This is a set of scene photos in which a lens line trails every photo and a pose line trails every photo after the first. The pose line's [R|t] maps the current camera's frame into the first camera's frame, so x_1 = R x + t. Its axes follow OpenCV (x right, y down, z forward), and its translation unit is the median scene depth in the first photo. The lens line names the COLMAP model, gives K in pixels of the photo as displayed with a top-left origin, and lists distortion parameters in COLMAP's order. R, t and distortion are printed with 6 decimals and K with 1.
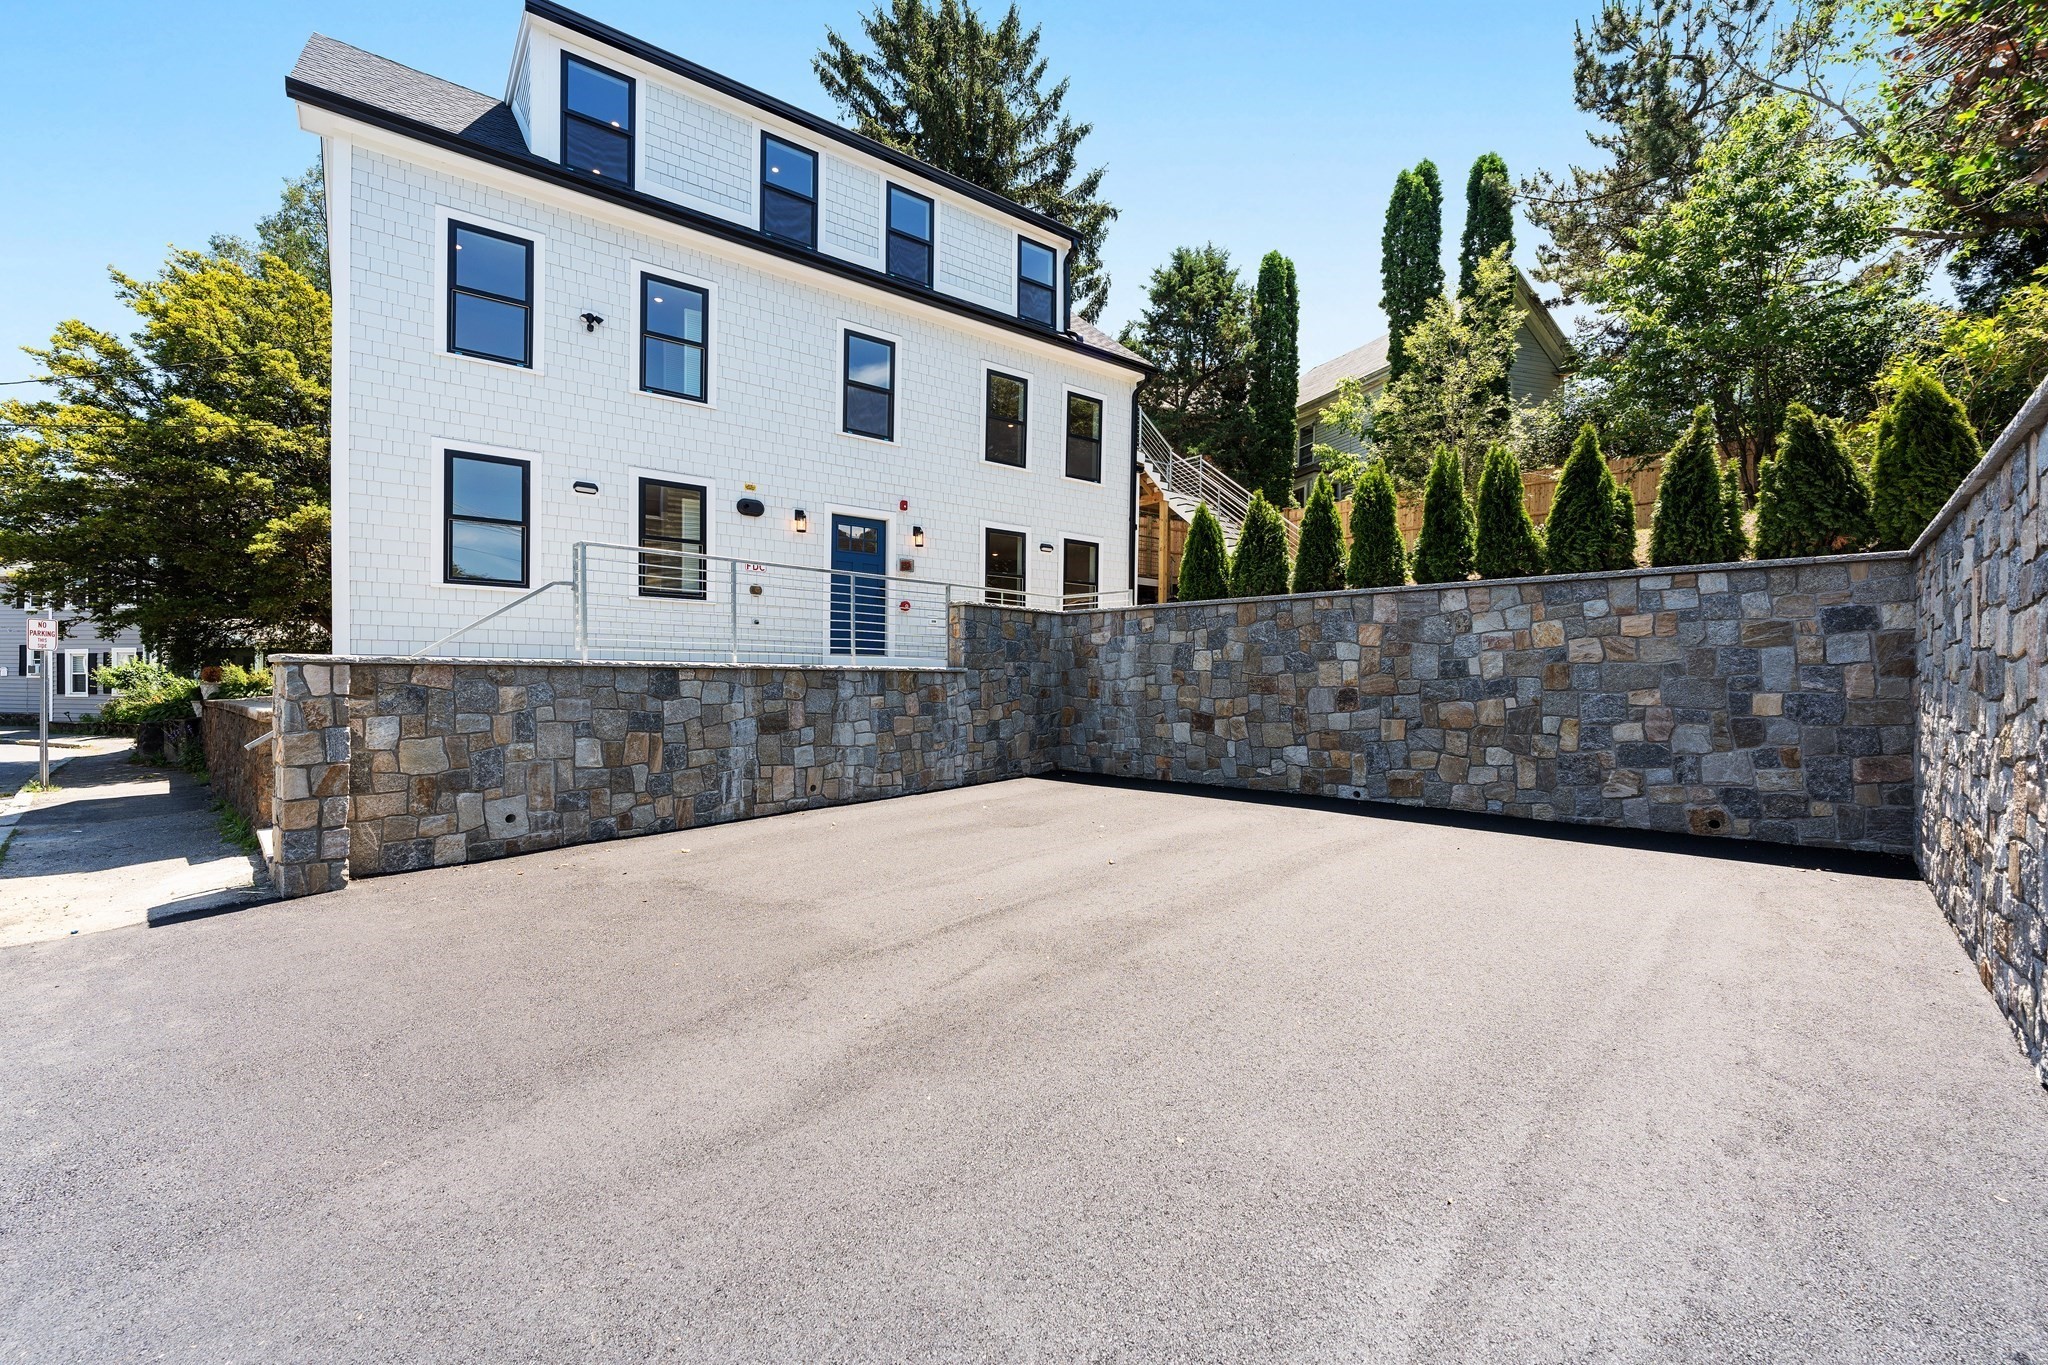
lens RADIAL K [[831.3, 0, 1020.2], [0, 831.3, 674.6], [0, 0, 1]] dist [-0.002696, -0.000145]
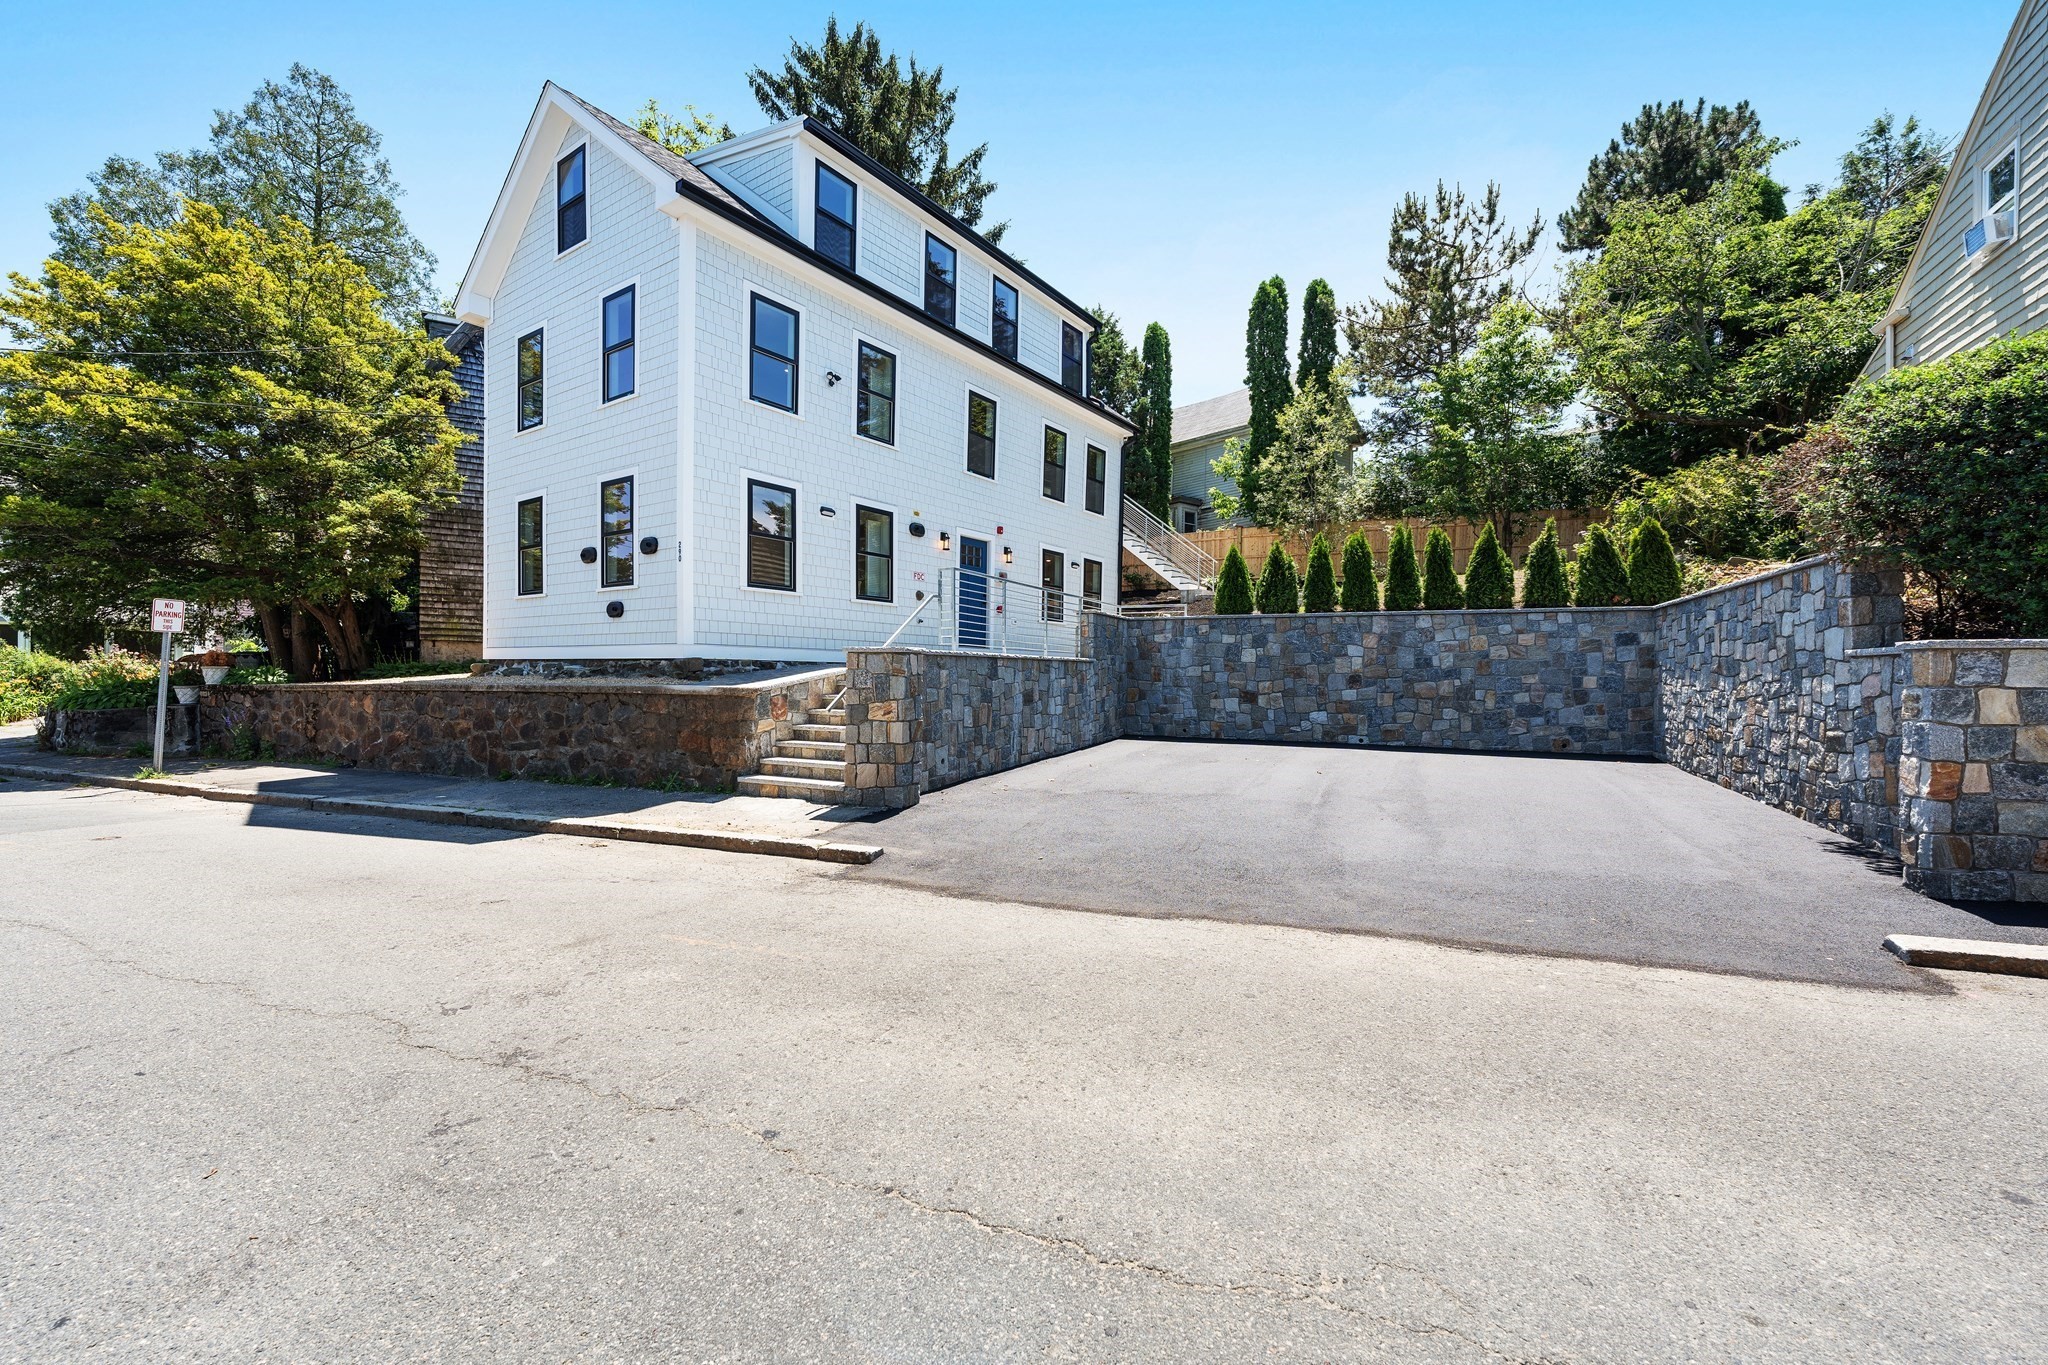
lens RADIAL K [[838.0, 0, 1024.3], [0, 838.0, 667.5], [0, 0, 1]] dist [0.000007, -0.000137]
pose [[0.948876, 0.005785, 0.315597, -0.665915], [-0.006680, 0.999976, 0.001754, 0.004946], [-0.315579, -0.003773, 0.948892, -0.299926]]
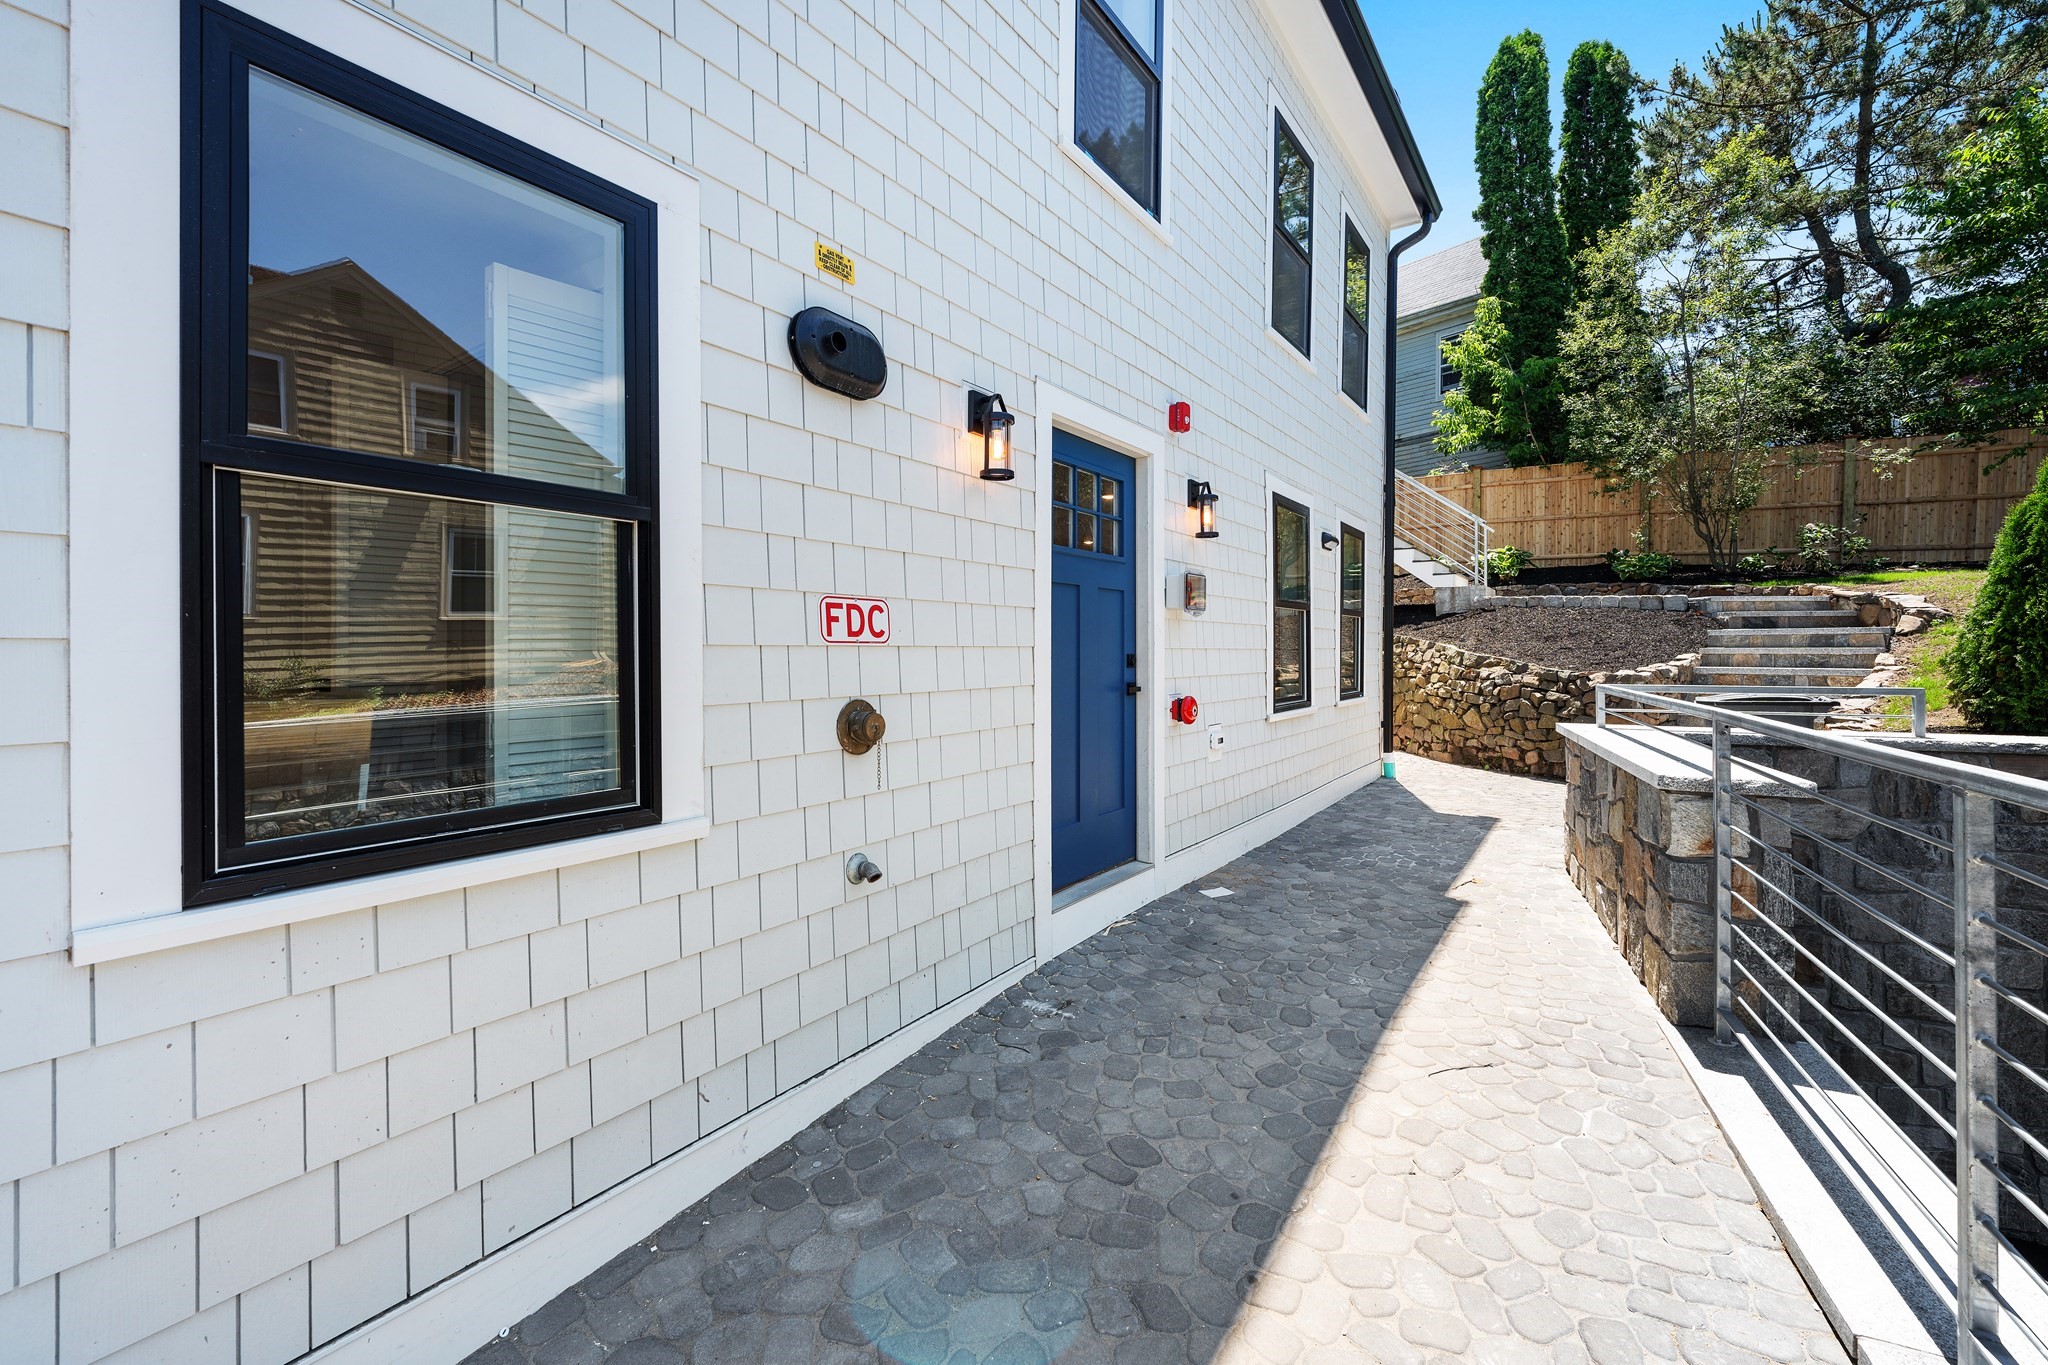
lens RADIAL K [[835.6, 0, 1024.6], [0, 835.6, 643.6], [0, 0, 1]] dist [-0.000381, -0.000044]
pose [[0.949504, -0.006859, 0.313680, -0.406077], [0.005865, 0.999974, 0.004111, -0.146586], [-0.313700, -0.002064, 0.949520, 0.906141]]
